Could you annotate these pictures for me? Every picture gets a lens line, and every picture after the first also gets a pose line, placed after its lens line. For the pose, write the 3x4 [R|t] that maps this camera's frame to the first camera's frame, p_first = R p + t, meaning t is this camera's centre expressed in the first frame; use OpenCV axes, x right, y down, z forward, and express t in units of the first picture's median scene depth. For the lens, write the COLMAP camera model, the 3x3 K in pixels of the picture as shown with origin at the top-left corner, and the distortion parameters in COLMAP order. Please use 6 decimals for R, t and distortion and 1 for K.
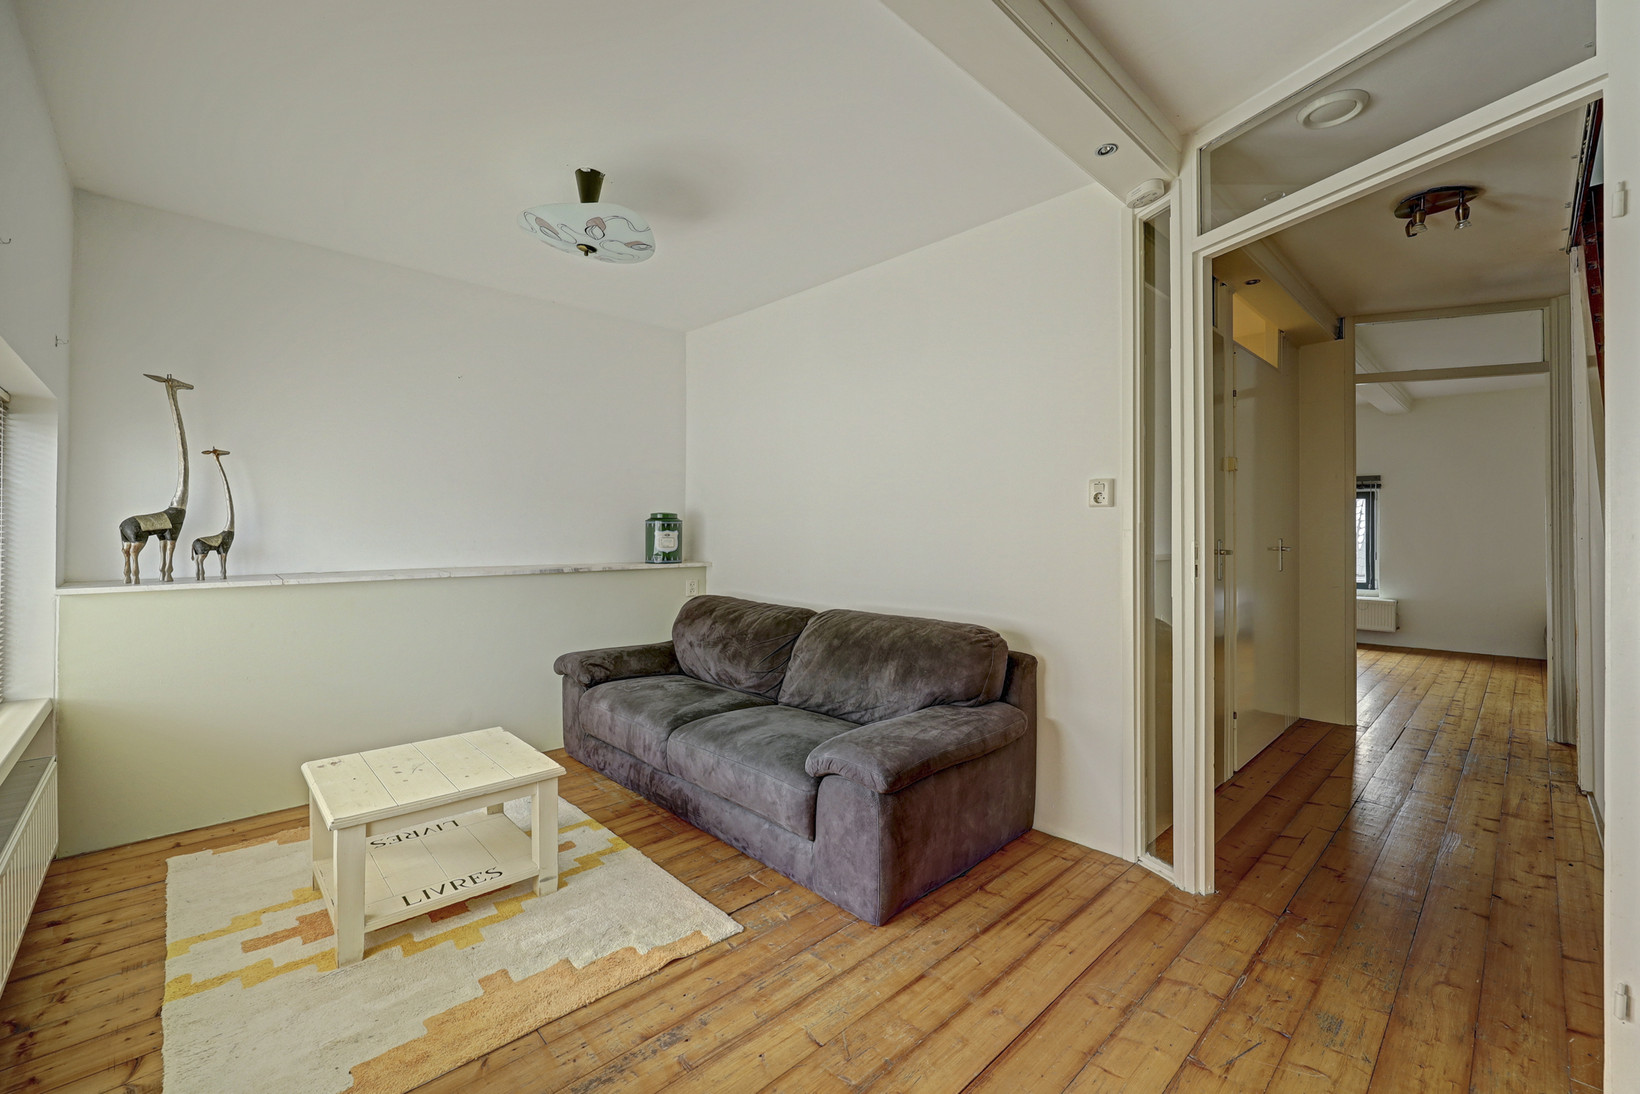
lens RADIAL K [[668.6, 0, 819.4], [0, 668.6, 520.4], [0, 0, 1]] dist [-0.000052, 0.000109]
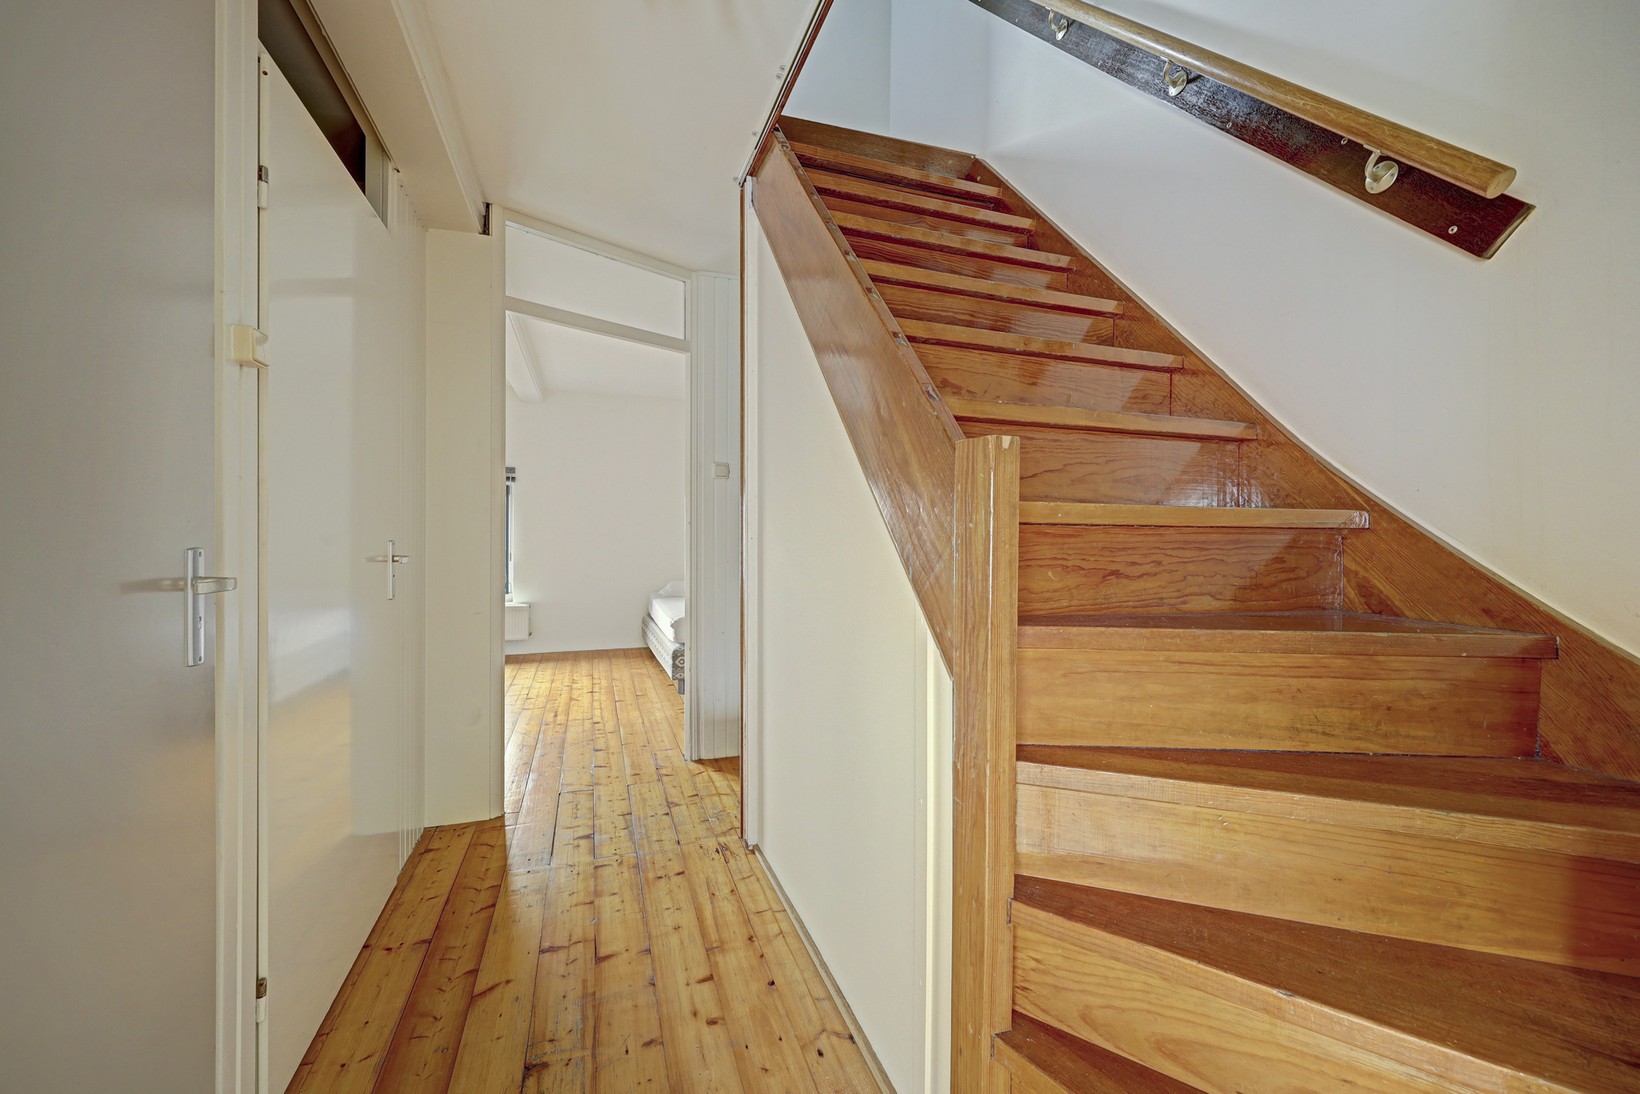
lens RADIAL K [[665.0, 0, 825.2], [0, 665.0, 540.6], [0, 0, 1]] dist [0.001467, 0.000337]
pose [[0.403026, -0.010646, 0.915126, 0.581601], [-0.018174, 0.999642, 0.019633, 0.018386], [-0.915008, -0.024544, 0.402689, 0.793428]]
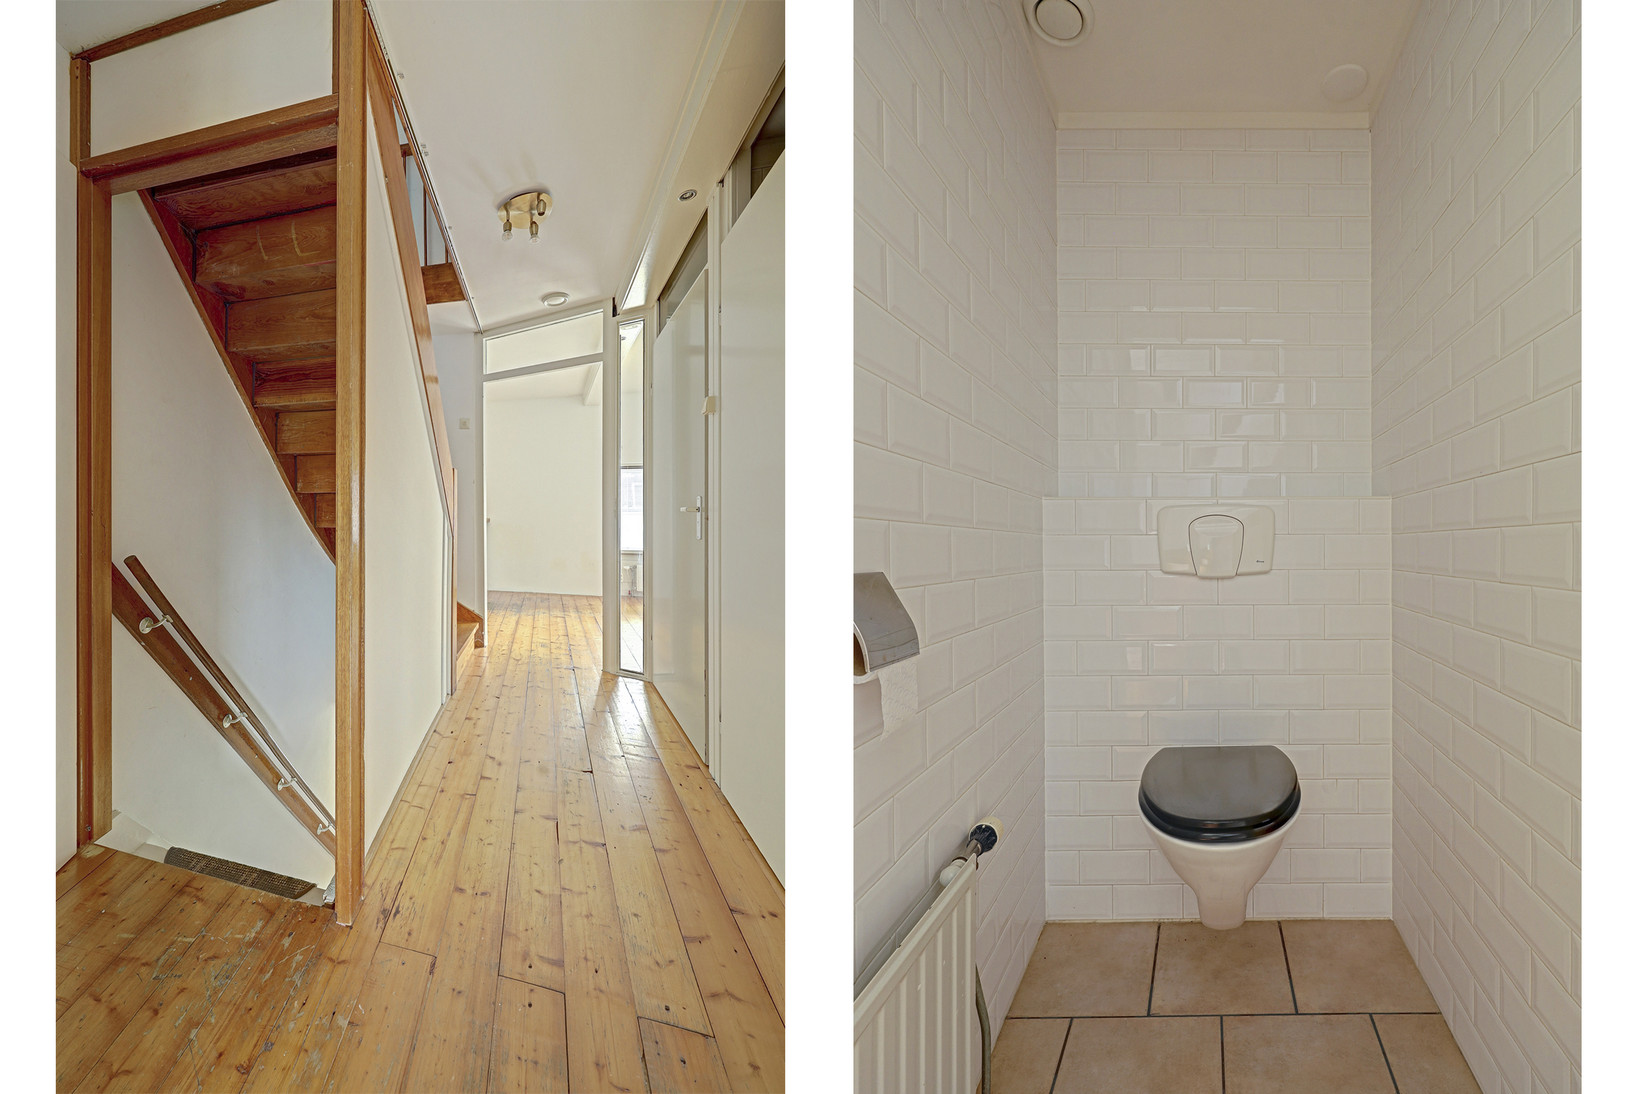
lens RADIAL K [[674.3, 0, 826.2], [0, 674.3, 507.4], [0, 0, 1]] dist [-0.000150, 0.000048]
pose [[-0.343714, -0.008531, -0.939036, 2.147335], [0.009244, 0.999880, -0.012468, 0.062398], [0.939029, -0.012966, -0.343594, 2.211659]]
